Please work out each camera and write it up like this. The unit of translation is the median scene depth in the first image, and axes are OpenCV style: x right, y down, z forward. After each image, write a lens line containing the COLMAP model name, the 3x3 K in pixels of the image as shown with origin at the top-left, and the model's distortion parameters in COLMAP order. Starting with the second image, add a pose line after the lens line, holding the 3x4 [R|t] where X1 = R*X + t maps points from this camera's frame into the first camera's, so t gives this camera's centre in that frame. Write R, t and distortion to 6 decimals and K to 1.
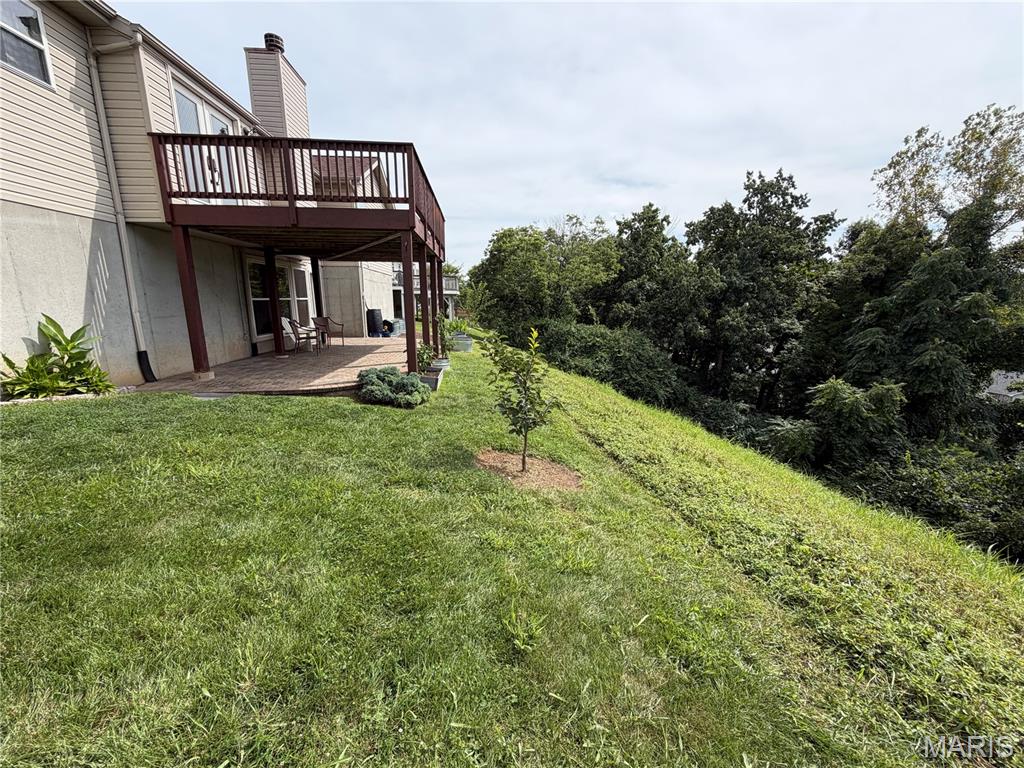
lens RADIAL K [[409.3, 0, 509.8], [0, 409.3, 387.0], [0, 0, 1]] dist [0.001207, -0.000188]
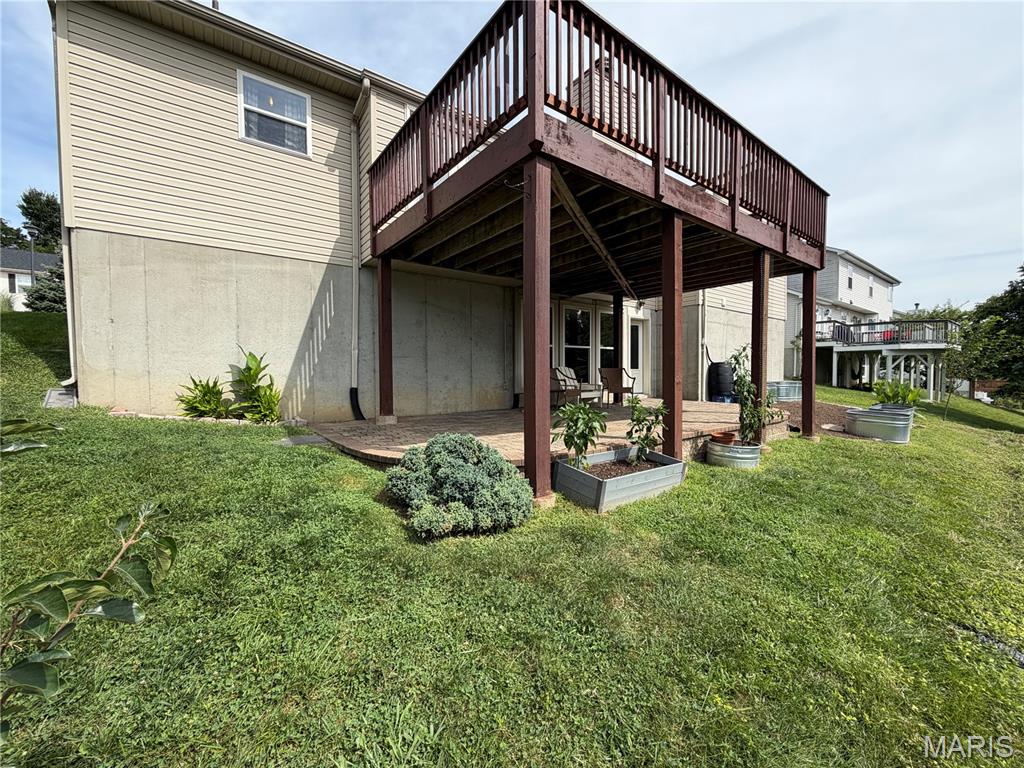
lens RADIAL K [[409.3, 0, 512.6], [0, 409.3, 387.9], [0, 0, 1]] dist [0.001207, -0.000188]
pose [[0.543511, 0.027703, -0.838944, 0.169498], [-0.168224, 0.982773, -0.076532, -0.085738], [0.822372, 0.182727, 0.538809, 0.876956]]
